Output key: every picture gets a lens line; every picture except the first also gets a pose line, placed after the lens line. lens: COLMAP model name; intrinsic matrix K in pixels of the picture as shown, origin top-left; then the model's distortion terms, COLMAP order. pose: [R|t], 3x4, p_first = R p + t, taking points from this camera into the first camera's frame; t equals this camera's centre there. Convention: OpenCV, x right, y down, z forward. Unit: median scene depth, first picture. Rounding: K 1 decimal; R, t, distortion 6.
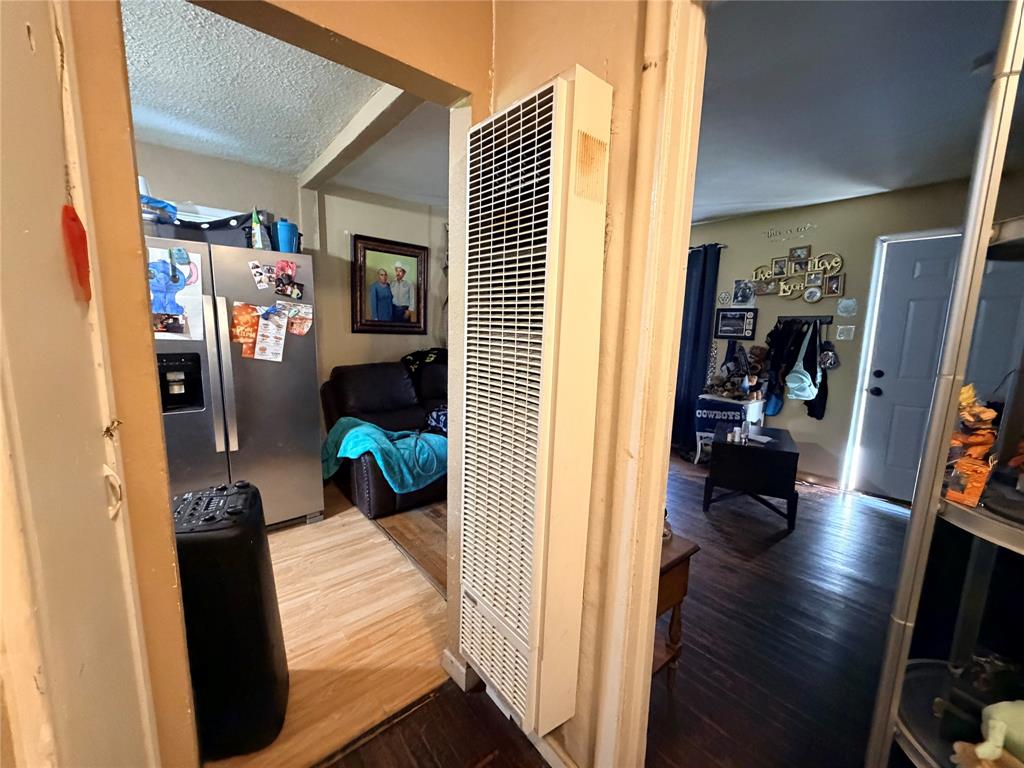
lens RADIAL K [[407.3, 0, 512.0], [0, 407.3, 384.0], [0, 0, 1]] dist [-0.001801, -0.000399]
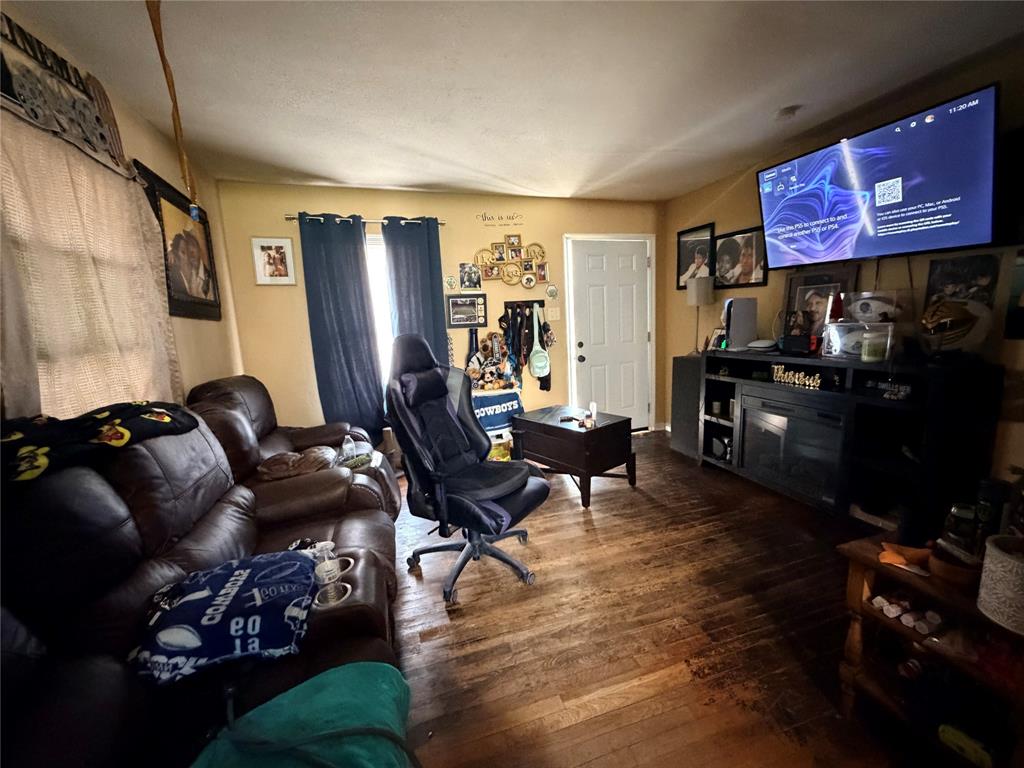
lens RADIAL K [[407.5, 0, 512.0], [0, 407.5, 384.0], [0, 0, 1]] dist [-0.001082, -0.000189]
pose [[0.376166, -0.189361, 0.906996, -0.459450], [0.183980, 0.974667, 0.127186, -0.136909], [-0.908103, 0.119026, 0.401475, 0.897138]]
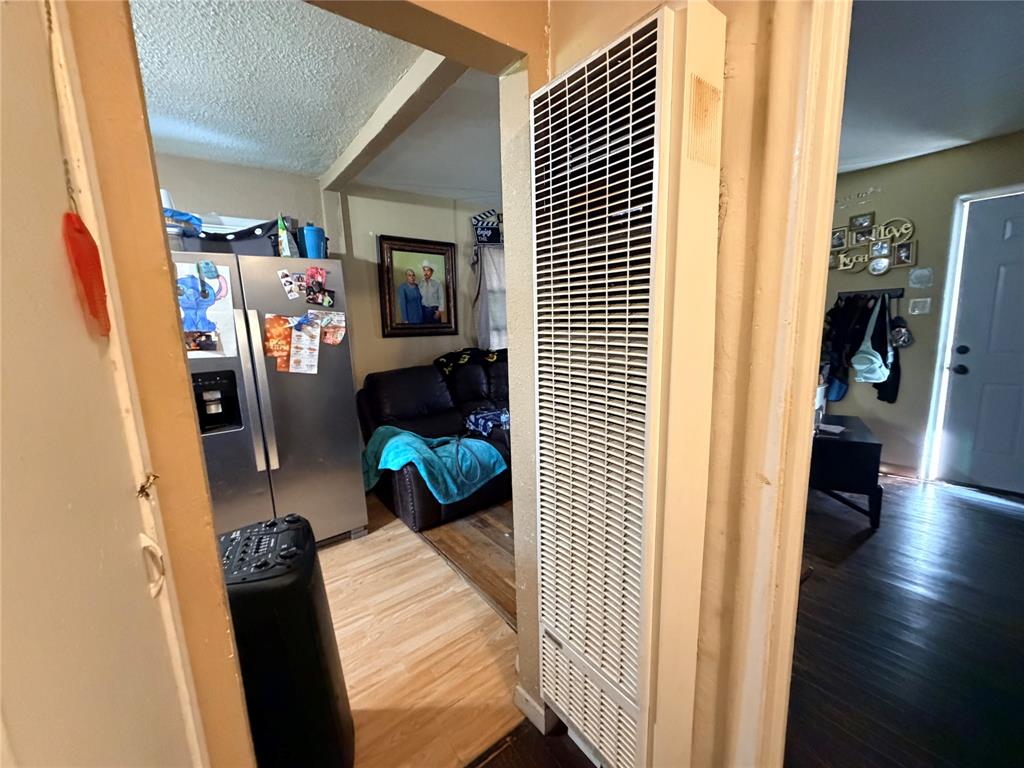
lens RADIAL K [[407.5, 0, 512.0], [0, 407.5, 384.0], [0, 0, 1]] dist [-0.001082, -0.000189]
pose [[0.997286, -0.051807, -0.052319, -0.059992], [0.052709, 0.998482, 0.015999, -0.021349], [0.051411, -0.018713, 0.998502, 0.067449]]
